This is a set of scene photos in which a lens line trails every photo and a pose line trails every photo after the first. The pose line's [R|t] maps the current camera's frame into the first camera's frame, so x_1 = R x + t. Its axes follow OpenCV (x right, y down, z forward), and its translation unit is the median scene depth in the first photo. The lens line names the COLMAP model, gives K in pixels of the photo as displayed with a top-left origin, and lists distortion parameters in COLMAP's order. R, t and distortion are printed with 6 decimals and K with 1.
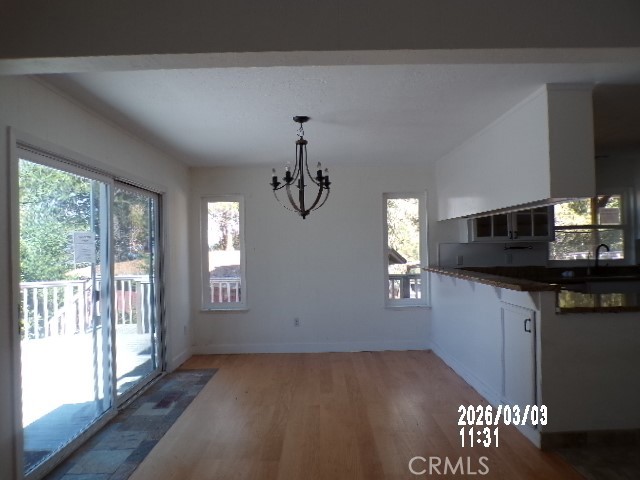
lens RADIAL K [[429.2, 0, 318.4], [0, 429.2, 242.4], [0, 0, 1]] dist [-0.047480, 0.017302]
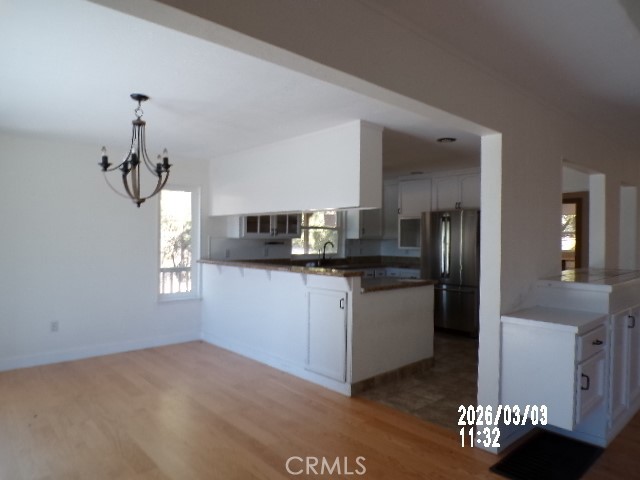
lens RADIAL K [[429.2, 0, 318.4], [0, 429.2, 242.4], [0, 0, 1]] dist [-0.047480, 0.017302]
pose [[0.740852, 0.020368, 0.671359, -0.238979], [-0.029527, 0.999561, 0.002258, 0.004601], [-0.671018, -0.021496, 0.741129, 0.046321]]
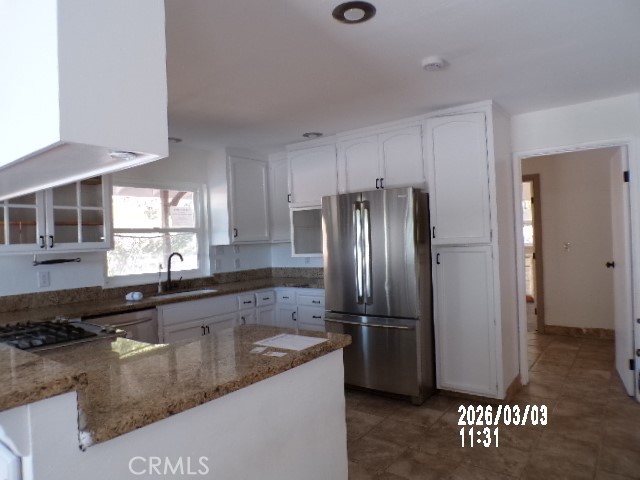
lens RADIAL K [[429.2, 0, 318.4], [0, 429.2, 242.4], [0, 0, 1]] dist [-0.047480, 0.017302]
pose [[0.604484, -0.009736, 0.796558, 0.209001], [0.020606, 0.999782, -0.003417, -0.005908], [-0.796351, 0.018480, 0.604552, 0.317786]]
